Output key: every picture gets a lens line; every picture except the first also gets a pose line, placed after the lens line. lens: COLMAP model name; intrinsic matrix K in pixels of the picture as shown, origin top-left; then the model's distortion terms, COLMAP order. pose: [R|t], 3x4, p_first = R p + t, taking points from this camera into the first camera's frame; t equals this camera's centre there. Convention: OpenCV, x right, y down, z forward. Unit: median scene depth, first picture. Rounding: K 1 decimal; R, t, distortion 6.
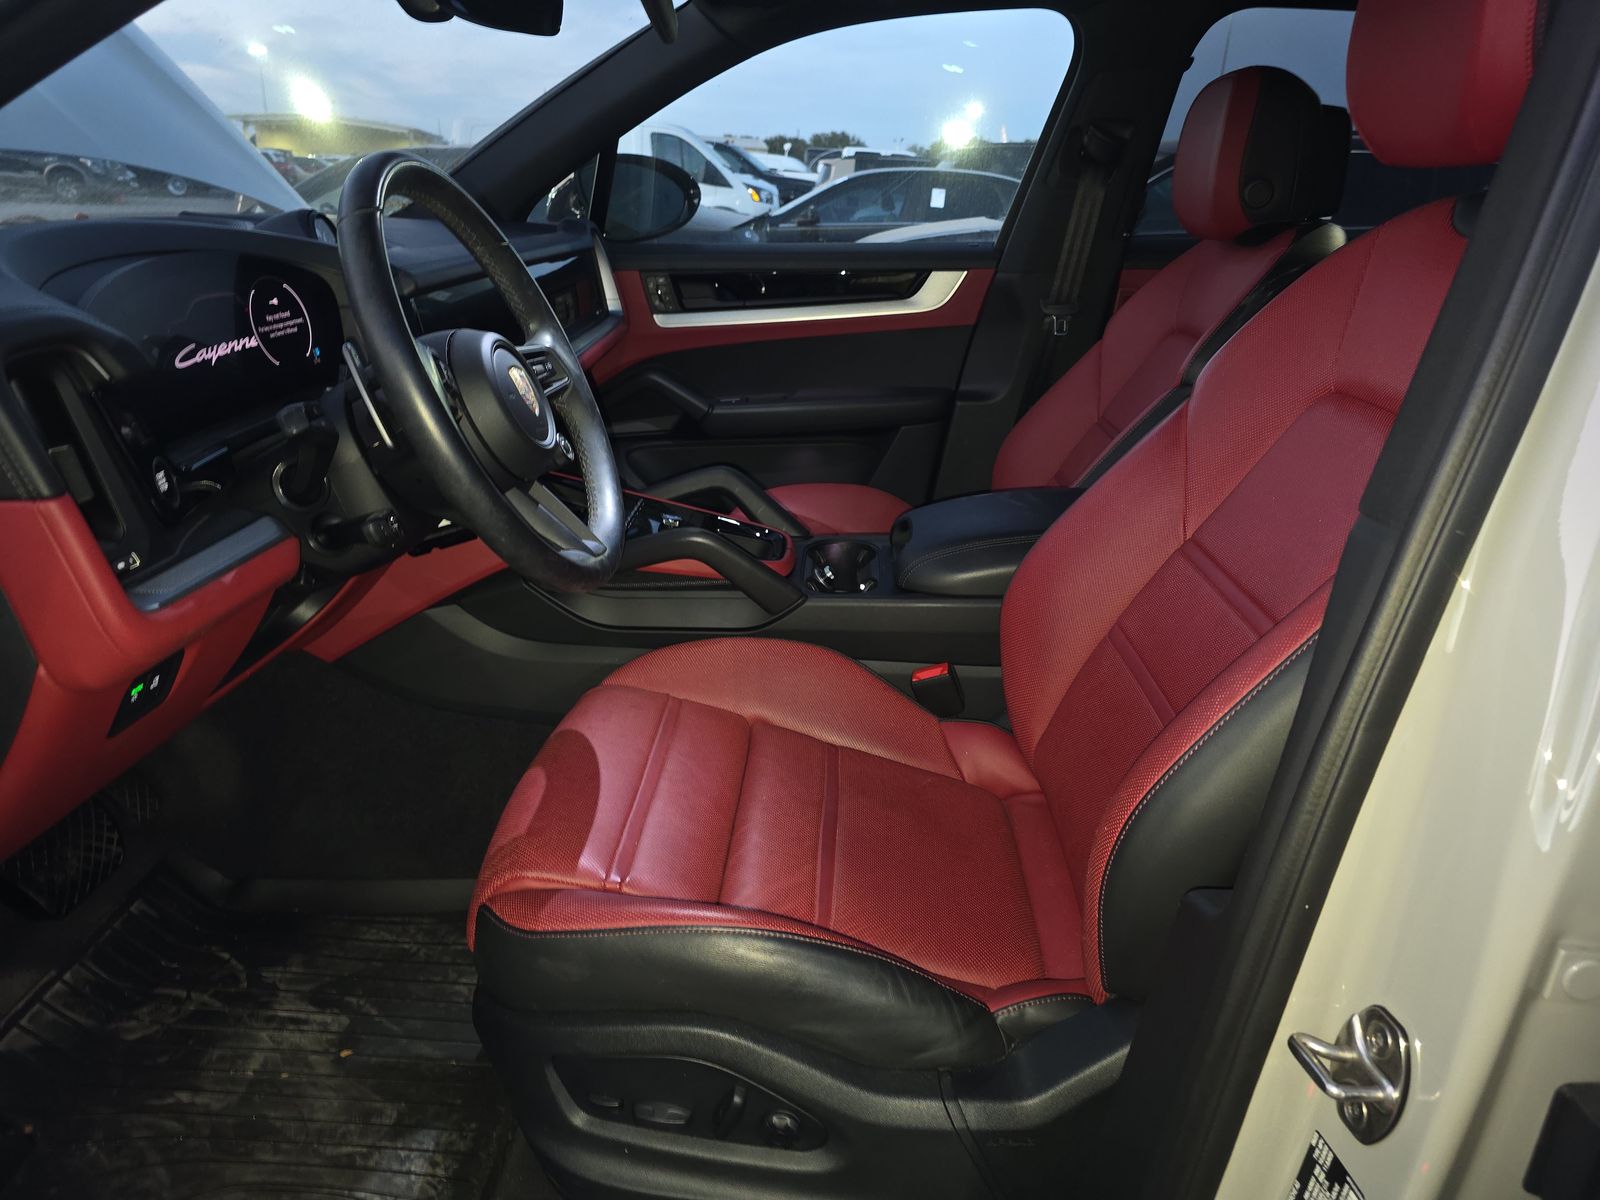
lens RADIAL K [[1072.6, 0, 796.9], [0, 1072.6, 603.3], [0, 0, 1]] dist [0.022362, -0.020919]
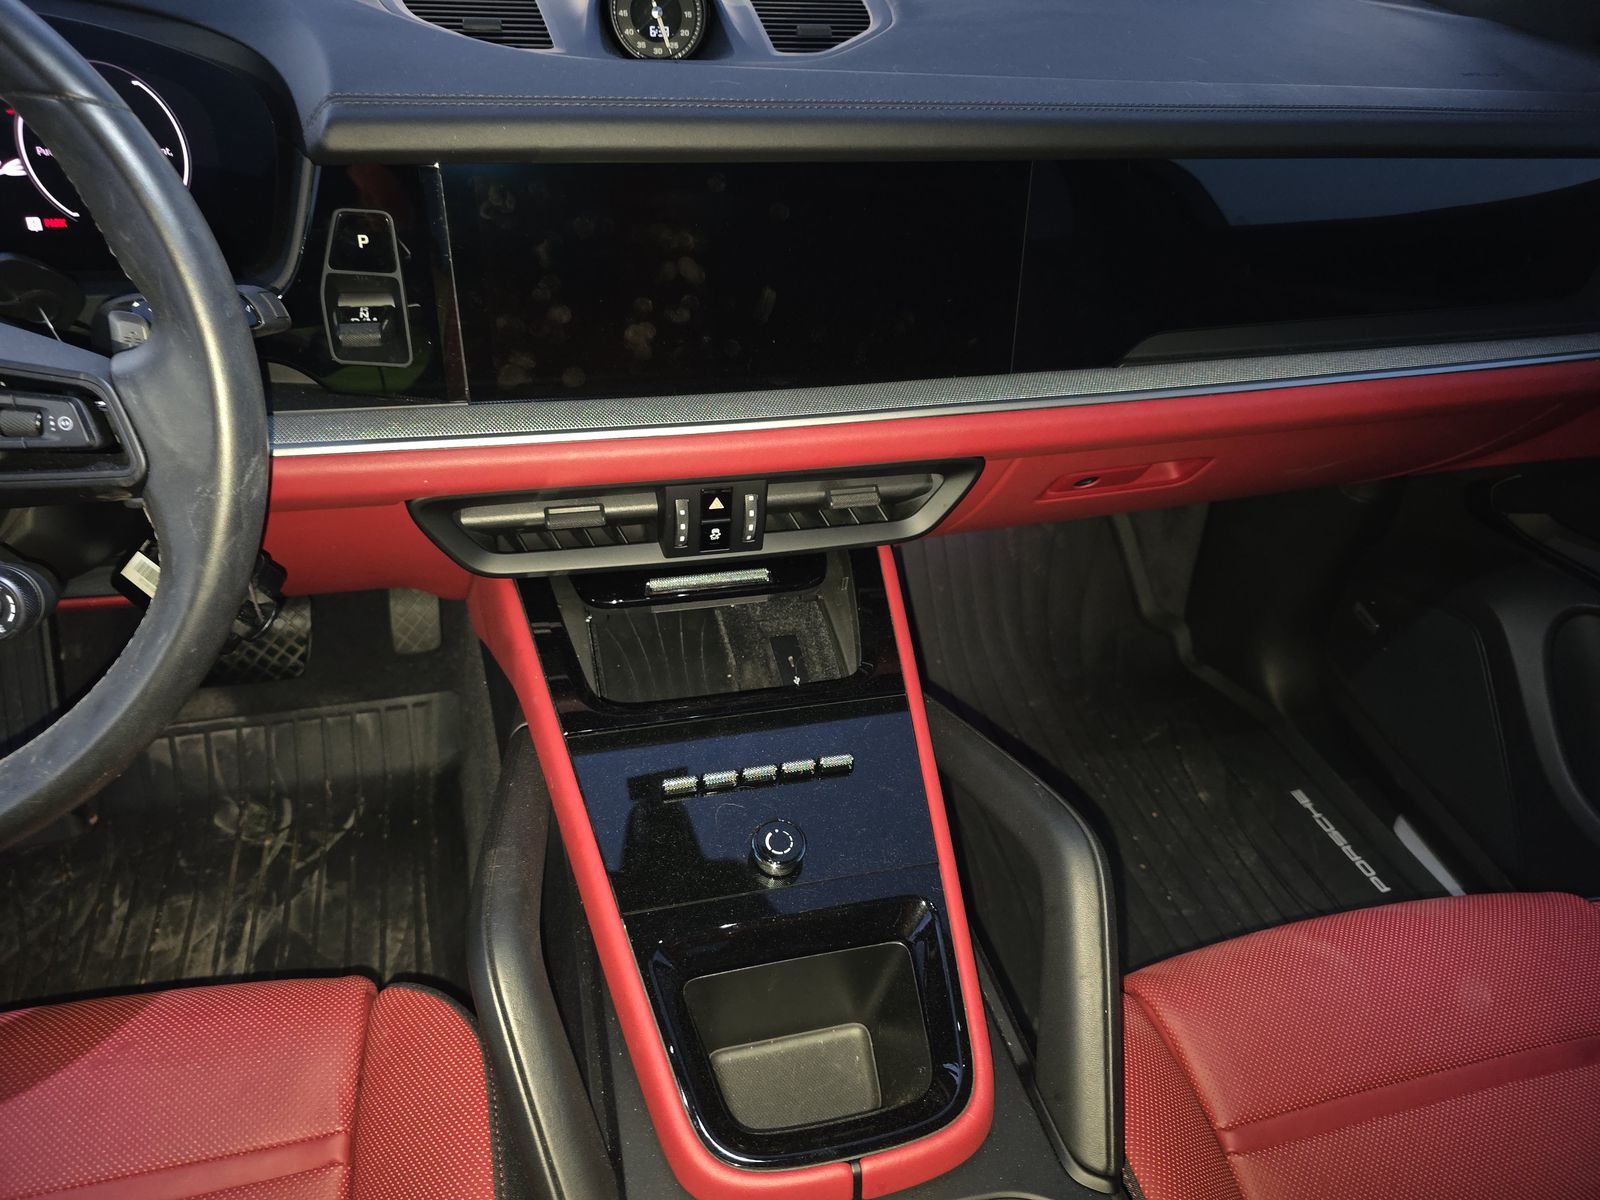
lens RADIAL K [[1072.6, 0, 799.3], [0, 1072.6, 596.6], [0, 0, 1]] dist [0.022362, -0.020919]
pose [[0.288009, 0.575408, -0.765478, 0.195551], [-0.399867, 0.798588, 0.449848, -0.471024], [0.870148, 0.176529, 0.460087, 1.094174]]
